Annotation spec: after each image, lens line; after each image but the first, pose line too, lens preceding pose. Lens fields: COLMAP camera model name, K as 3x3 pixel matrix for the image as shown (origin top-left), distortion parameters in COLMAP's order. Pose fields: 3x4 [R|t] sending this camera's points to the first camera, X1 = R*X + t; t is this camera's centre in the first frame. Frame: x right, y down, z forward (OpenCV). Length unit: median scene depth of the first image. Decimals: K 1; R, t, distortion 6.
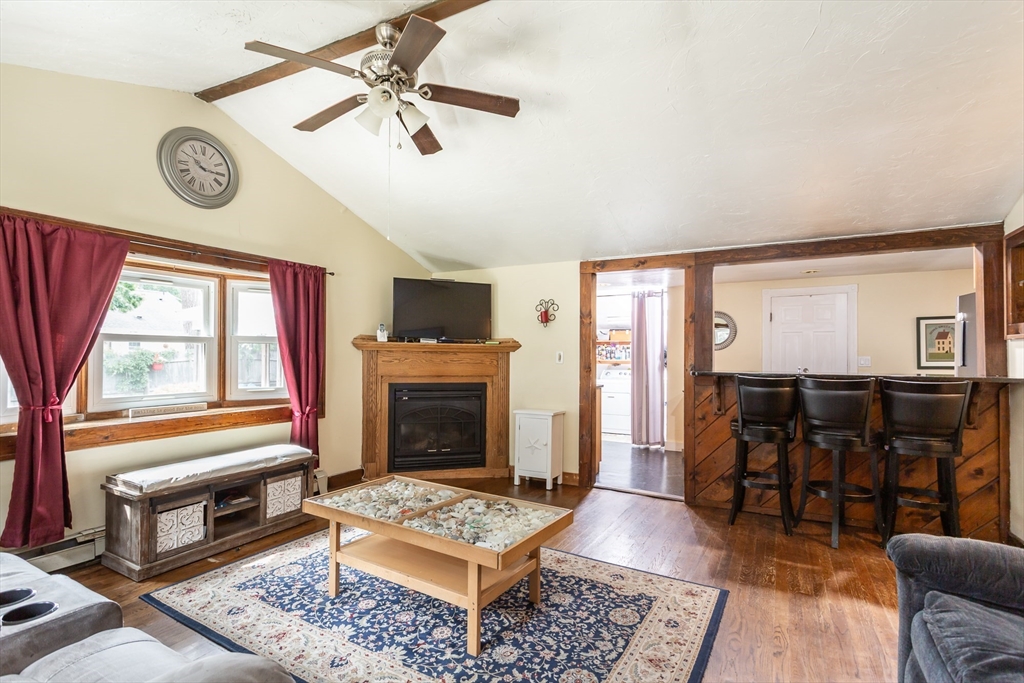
lens RADIAL K [[500.6, 0, 511.7], [0, 500.6, 347.3], [0, 0, 1]] dist [-0.001830, 0.003137]
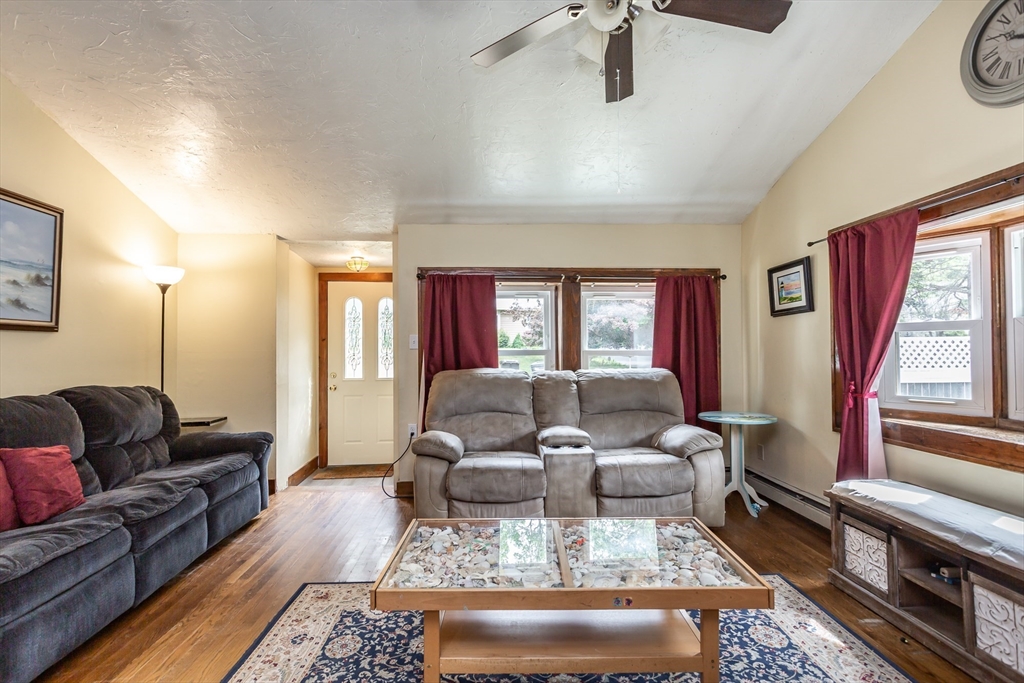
lens RADIAL K [[500.6, 0, 511.8], [0, 500.6, 339.8], [0, 0, 1]] dist [-0.001830, 0.003137]
pose [[-0.853951, -0.013426, -0.520181, 0.229972], [0.008211, 0.999195, -0.039269, 0.029469], [0.520289, -0.037805, -0.853153, 1.244148]]
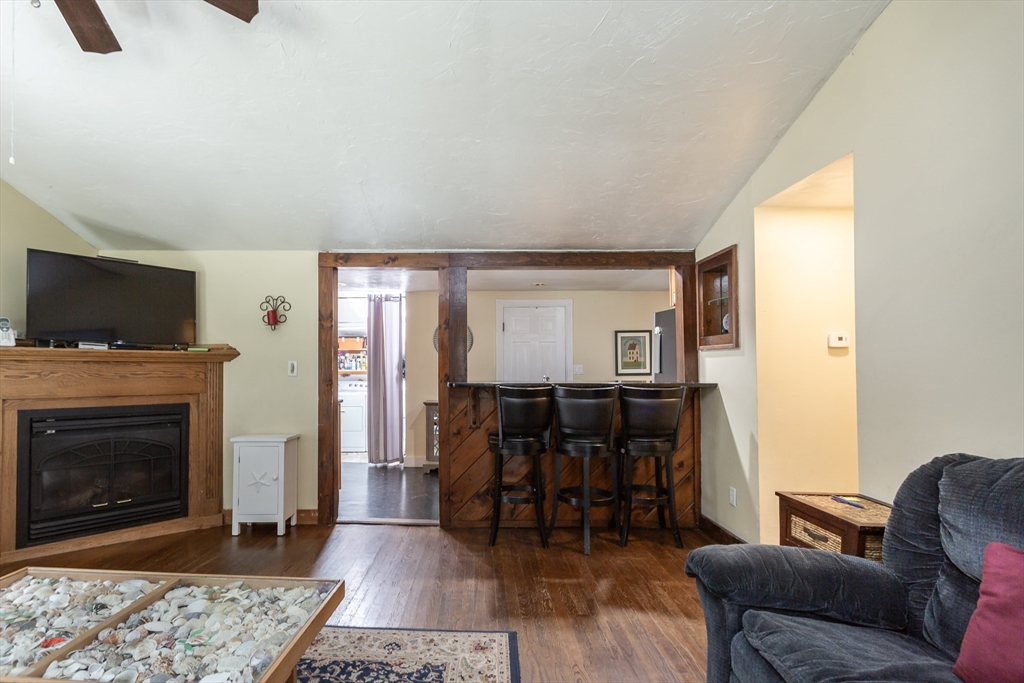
lens RADIAL K [[500.6, 0, 461.9], [0, 500.6, 360.4], [0, 0, 1]] dist [-0.001830, 0.003137]
pose [[0.887735, -0.001064, 0.460353, -0.043535], [-0.002370, 0.999974, 0.006880, 0.001553], [-0.460348, -0.007199, 0.887709, 0.204190]]
